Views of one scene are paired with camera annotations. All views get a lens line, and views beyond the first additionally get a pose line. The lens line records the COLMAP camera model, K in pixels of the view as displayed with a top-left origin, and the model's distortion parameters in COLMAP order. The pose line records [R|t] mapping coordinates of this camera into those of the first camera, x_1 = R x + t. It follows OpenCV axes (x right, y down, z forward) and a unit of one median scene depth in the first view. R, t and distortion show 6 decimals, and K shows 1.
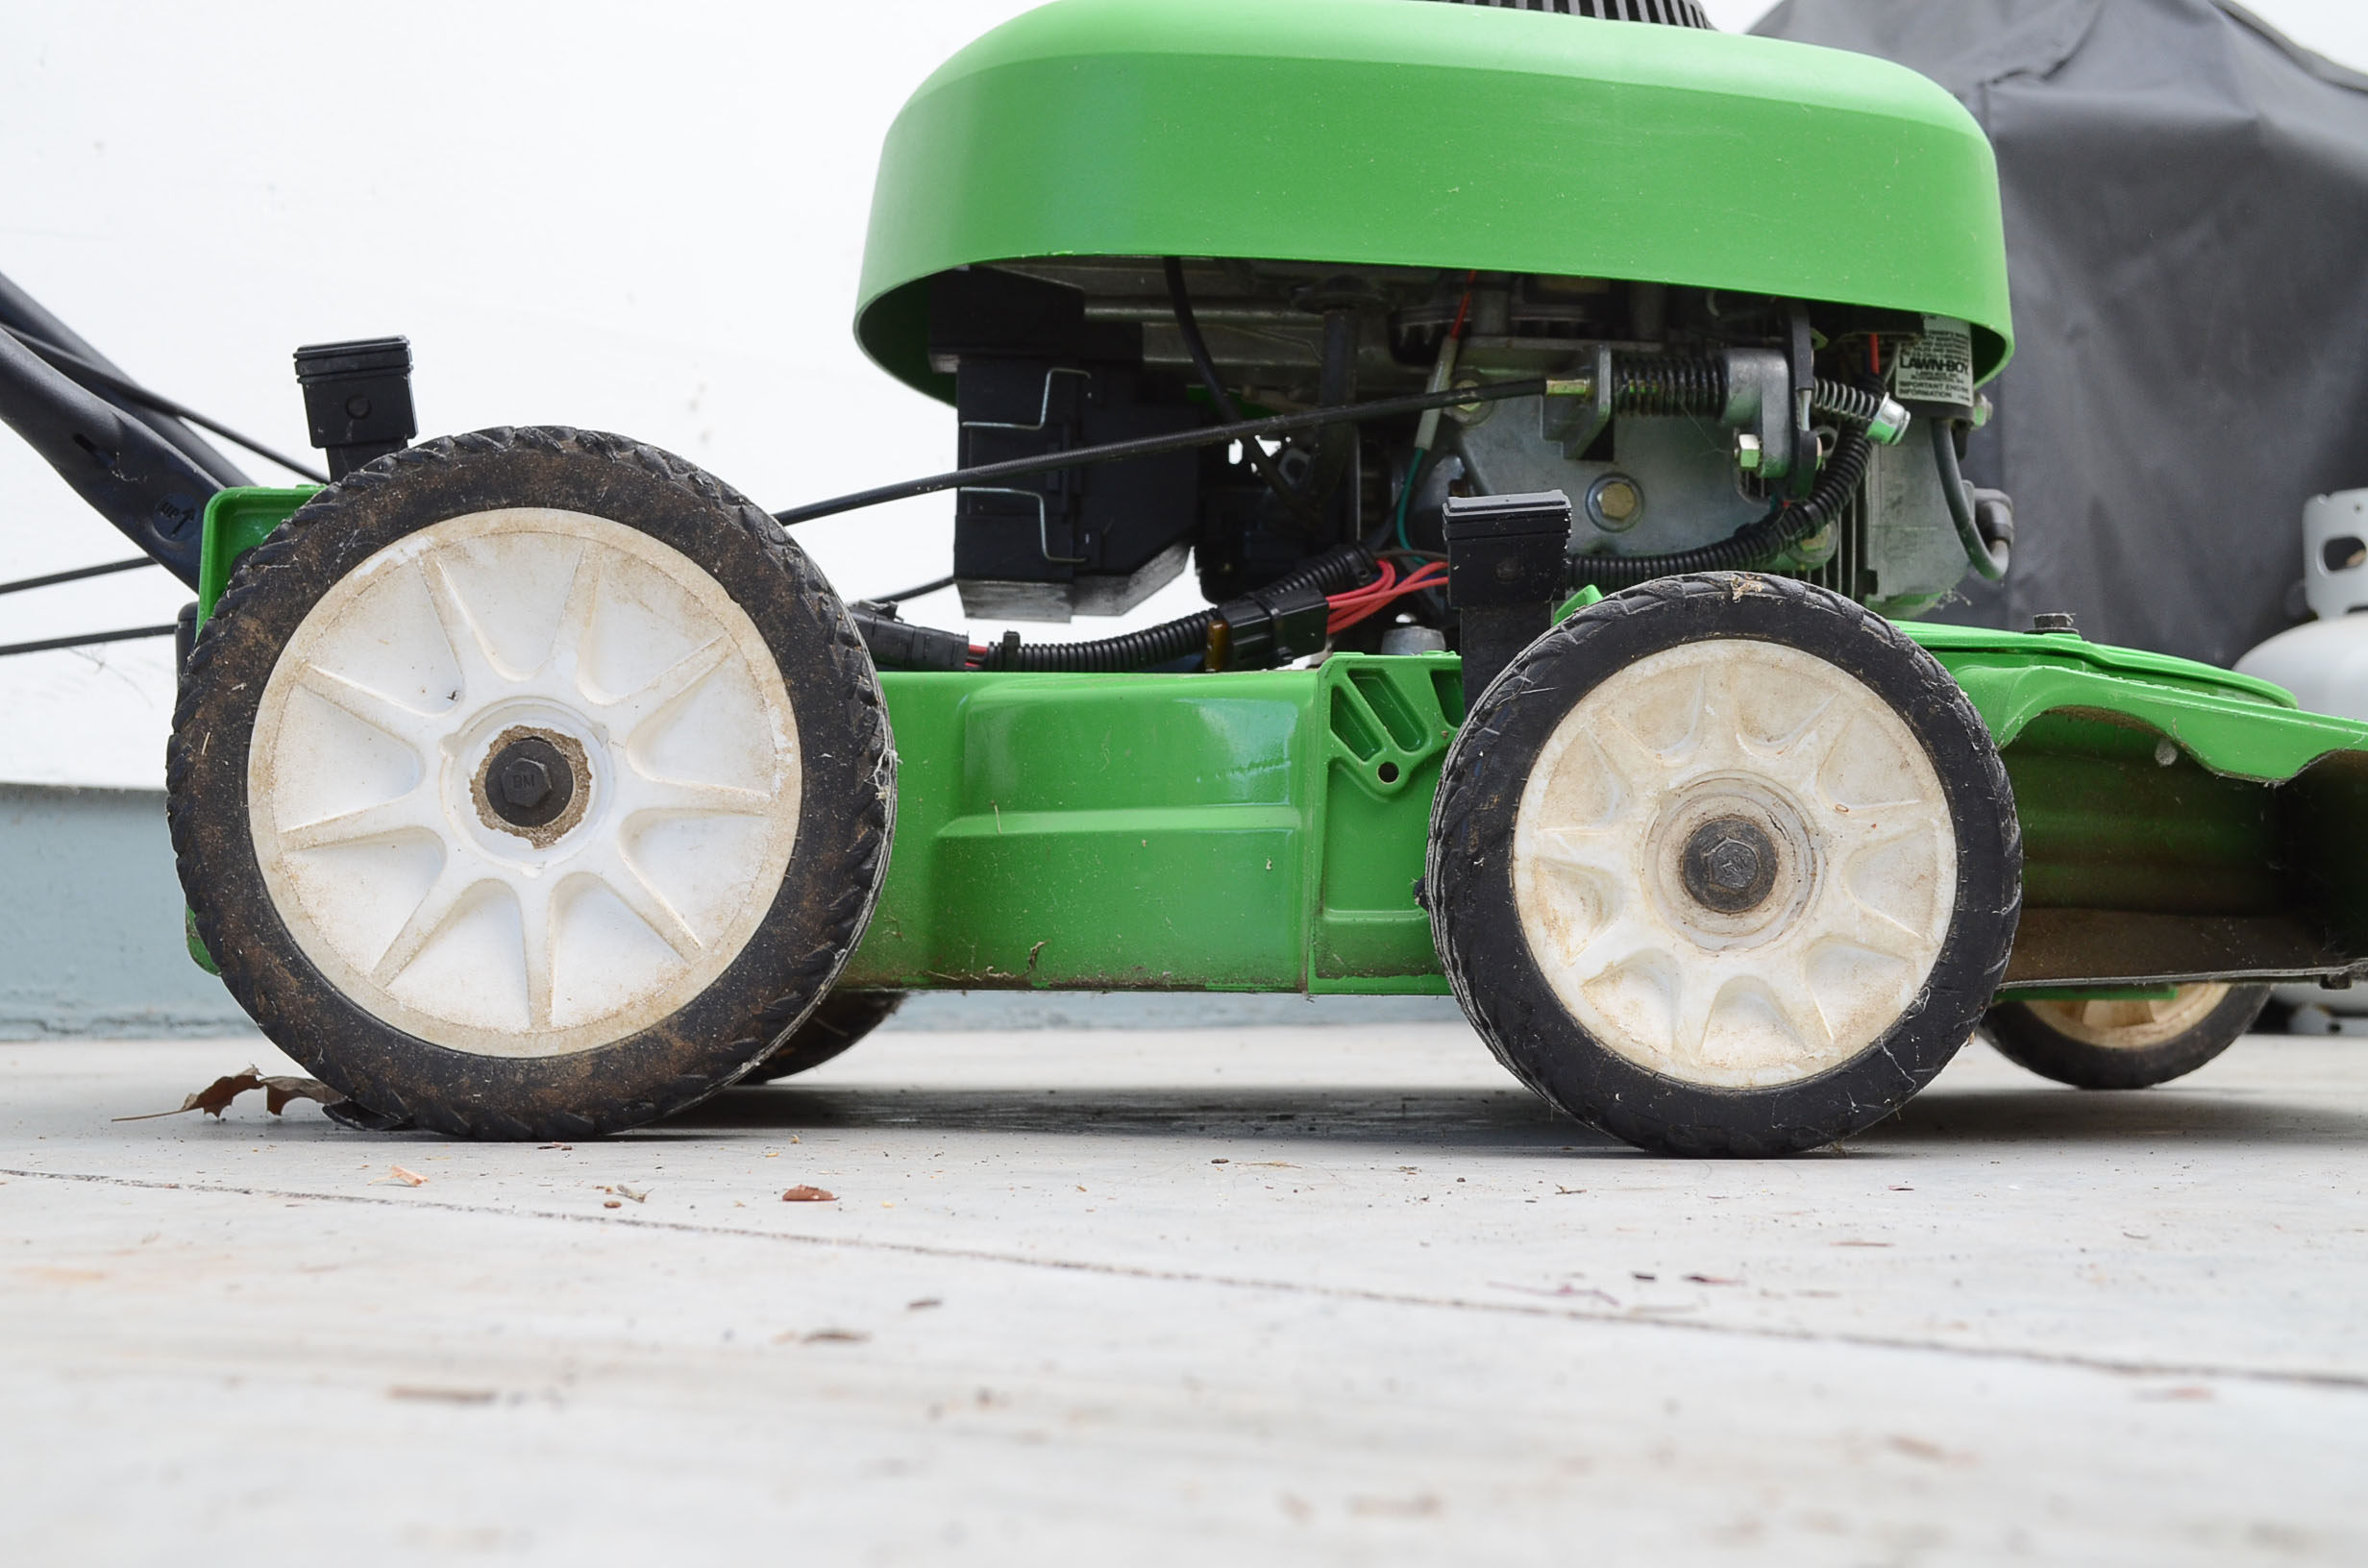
lens RADIAL K [[3210.8, 0, 1184.0], [0, 3210.8, 784.0], [0, 0, 1]] dist [-0.024234, -0.065208]
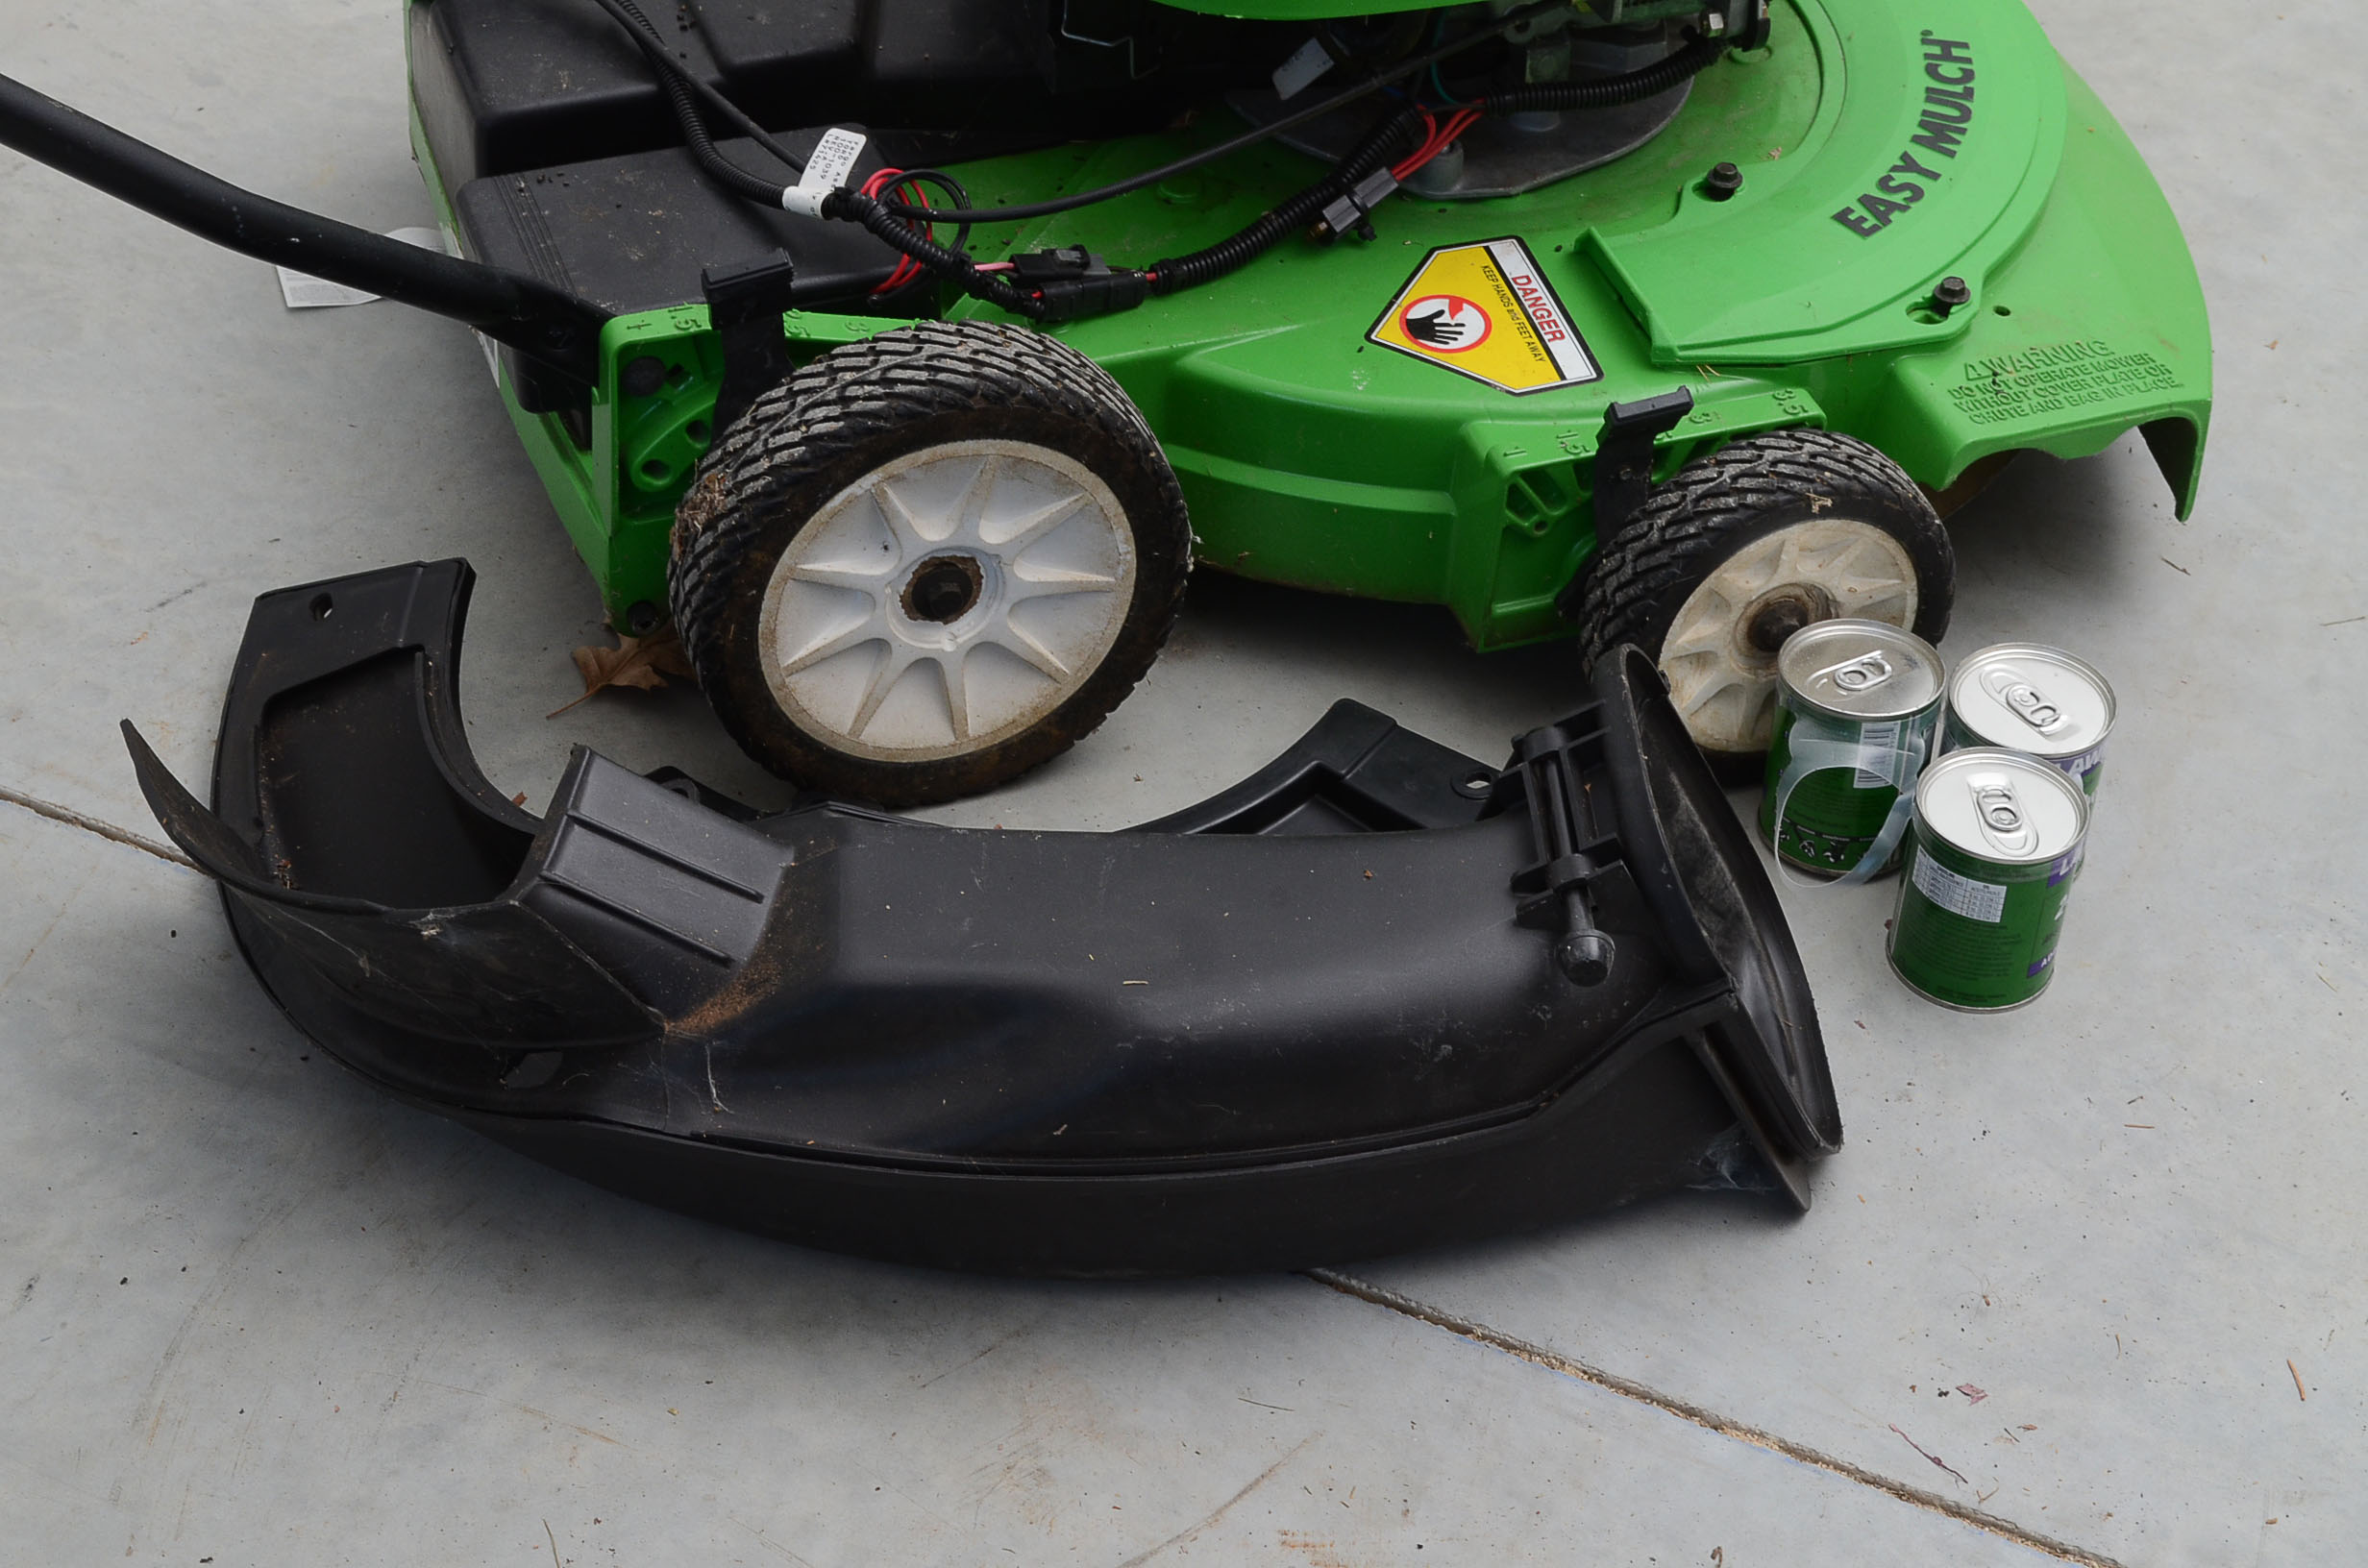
lens RADIAL K [[4672.7, 0, 1184.0], [0, 4672.7, 784.0], [0, 0, 1]] dist [0.021069, -0.013758]
pose [[0.952243, -0.171799, 0.252424, -0.633191], [-0.052792, 0.721615, 0.690278, -1.348178], [-0.300742, -0.670639, 0.678084, -0.456518]]
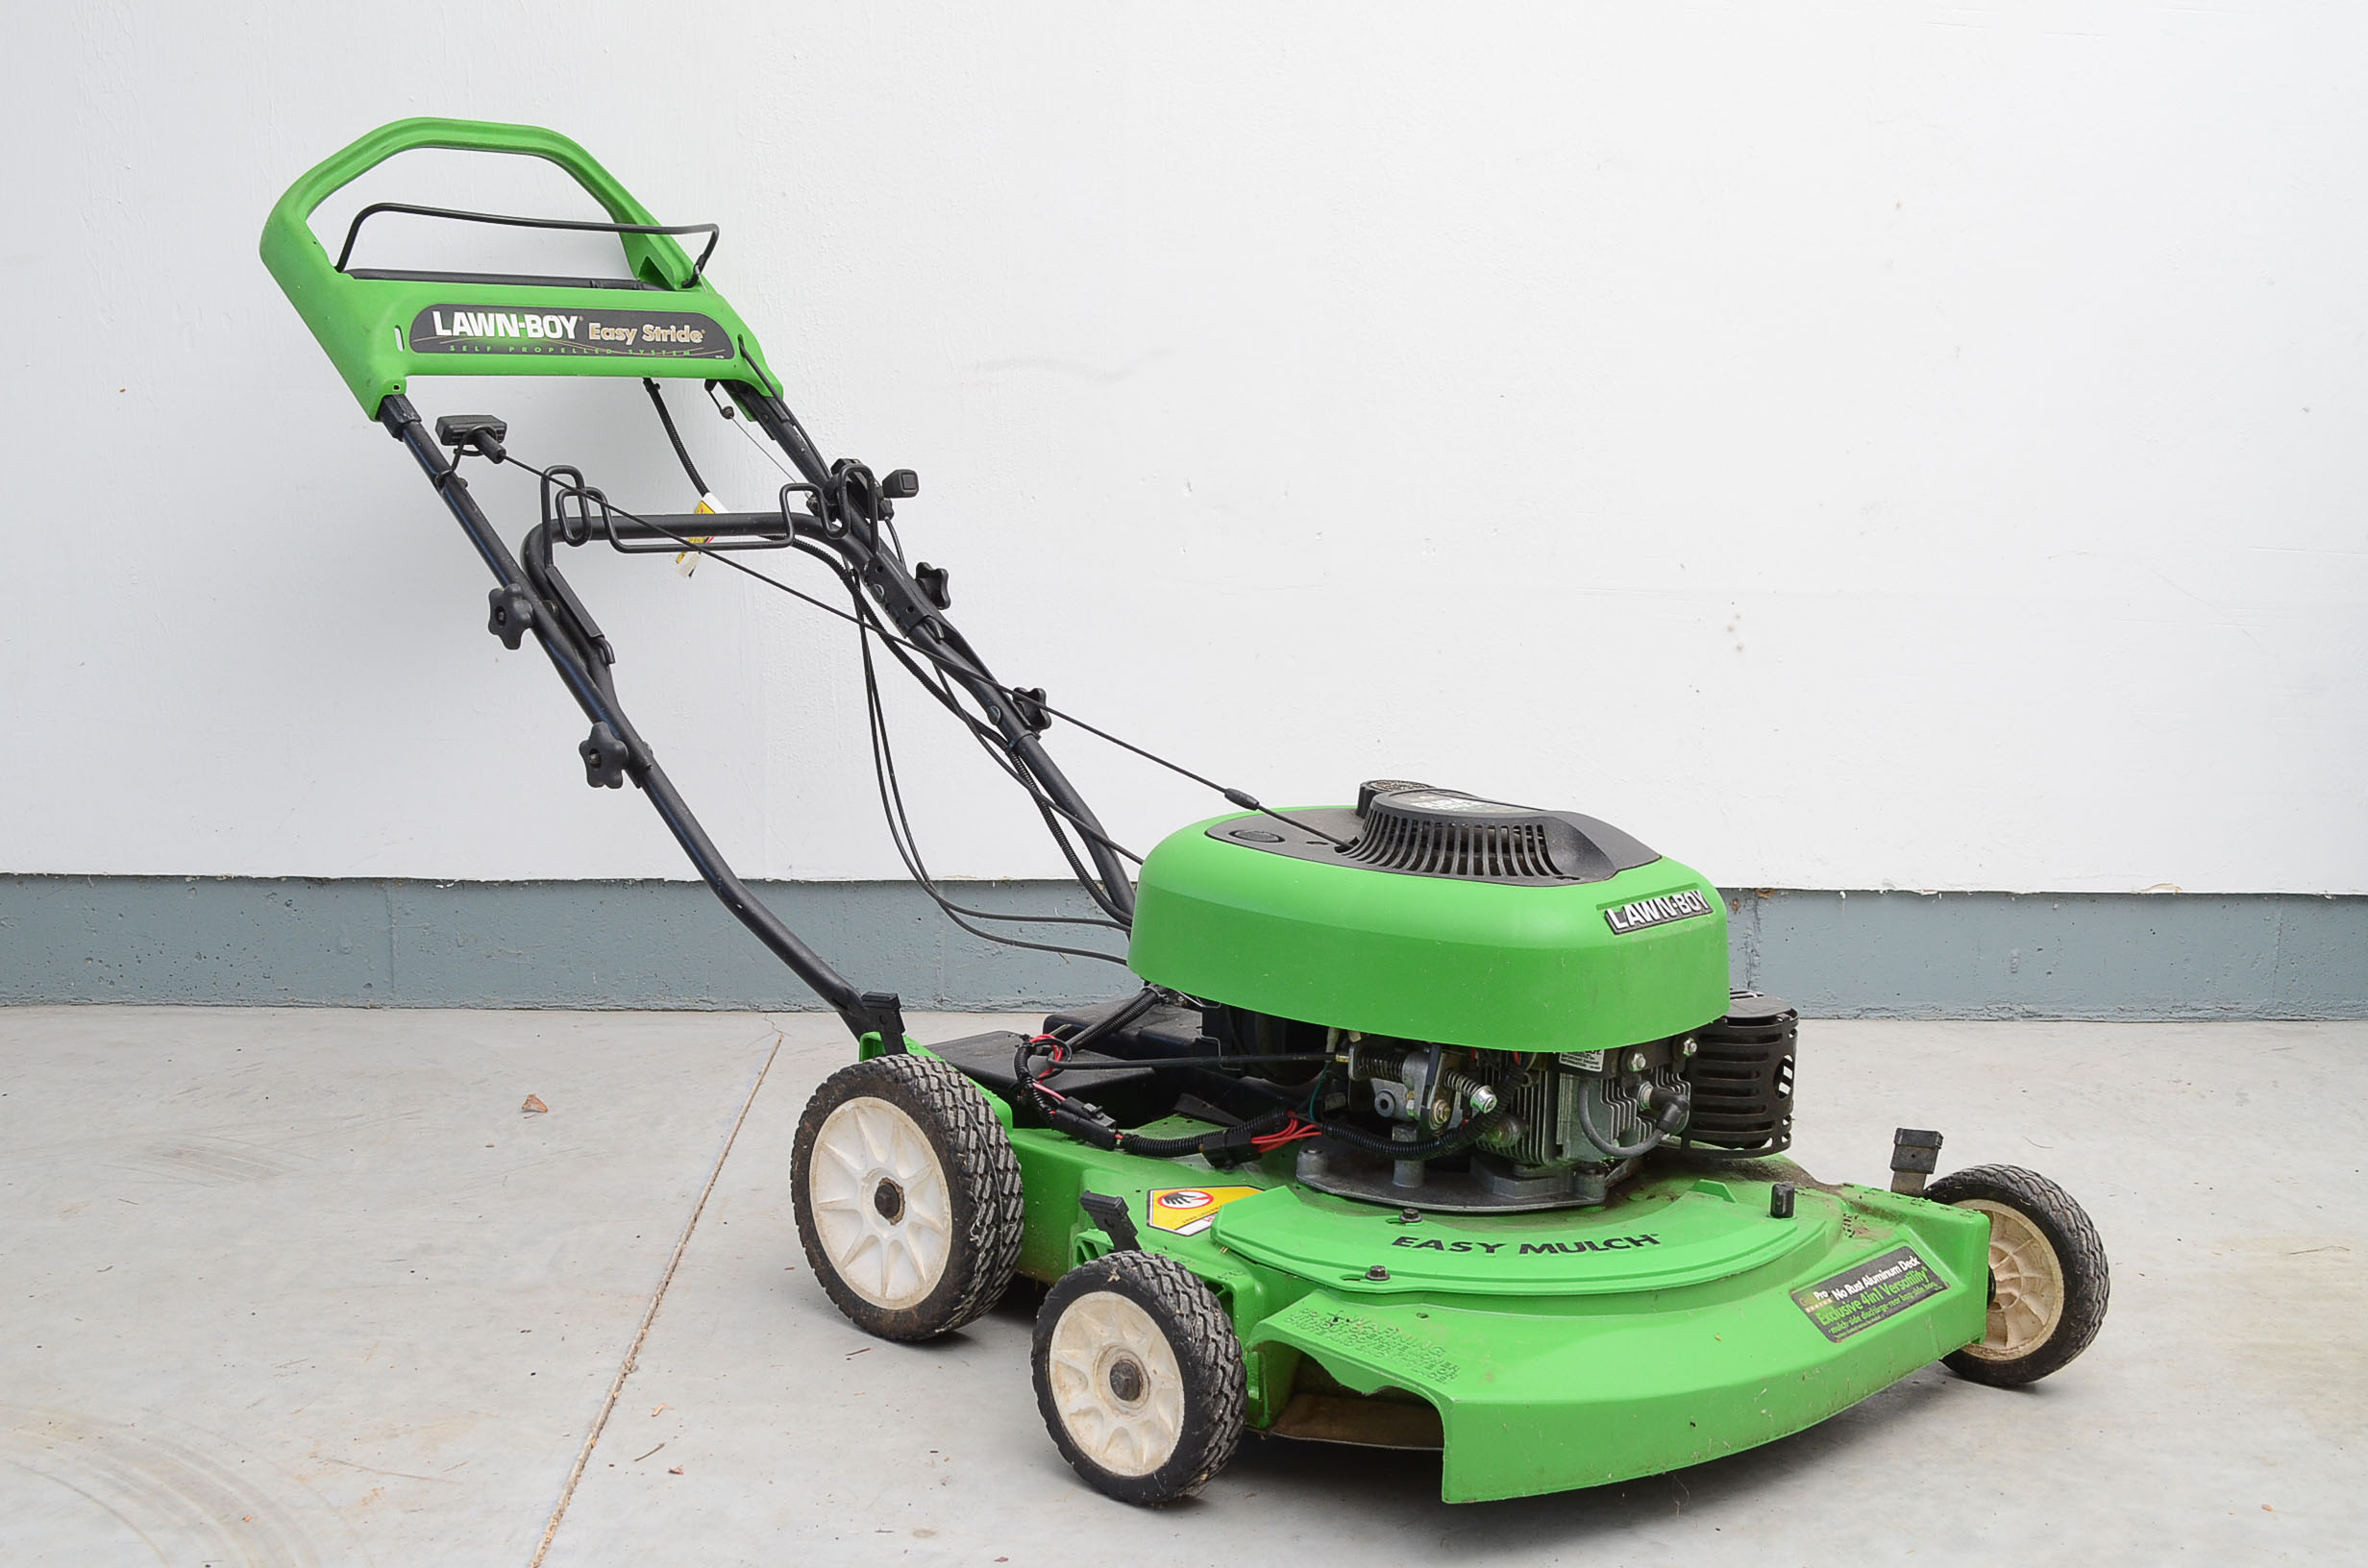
lens RADIAL K [[2651.9, 0, 1184.0], [0, 2651.9, 784.0], [0, 0, 1]] dist [-0.056948, 0.018908]
pose [[0.710206, 0.107792, -0.695693, 1.403892], [0.027935, 0.983115, 0.180844, -0.706483], [0.703440, -0.147871, 0.695203, -0.250372]]
